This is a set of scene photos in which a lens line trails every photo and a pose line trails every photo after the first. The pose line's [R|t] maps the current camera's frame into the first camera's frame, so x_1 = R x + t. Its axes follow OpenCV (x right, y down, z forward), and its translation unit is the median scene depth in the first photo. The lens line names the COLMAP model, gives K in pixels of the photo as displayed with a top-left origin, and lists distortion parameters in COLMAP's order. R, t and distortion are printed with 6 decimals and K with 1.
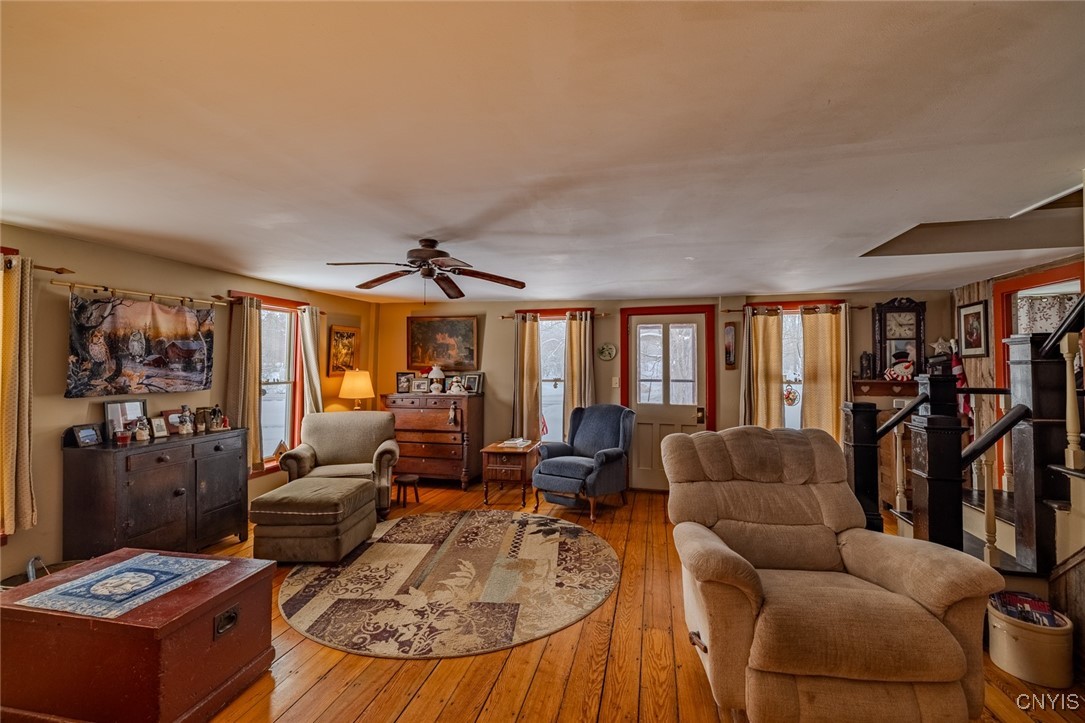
lens RADIAL K [[481.1, 0, 539.3], [0, 481.1, 358.0], [0, 0, 1]] dist [-0.001597, 0.000036]
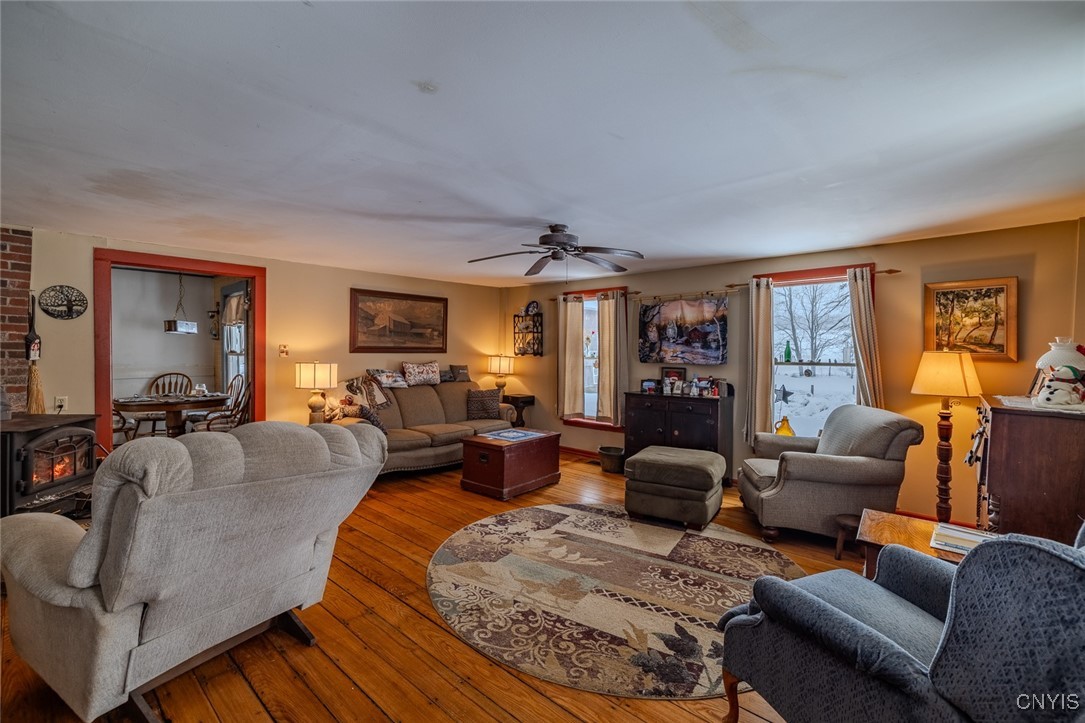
lens RADIAL K [[481.1, 0, 536.7], [0, 481.1, 356.2], [0, 0, 1]] dist [-0.001597, 0.000036]
pose [[-0.493046, 0.005656, -0.869985, 0.671782], [0.004956, 0.999981, 0.003693, 0.043777], [0.869989, -0.002491, -0.493064, 1.344012]]
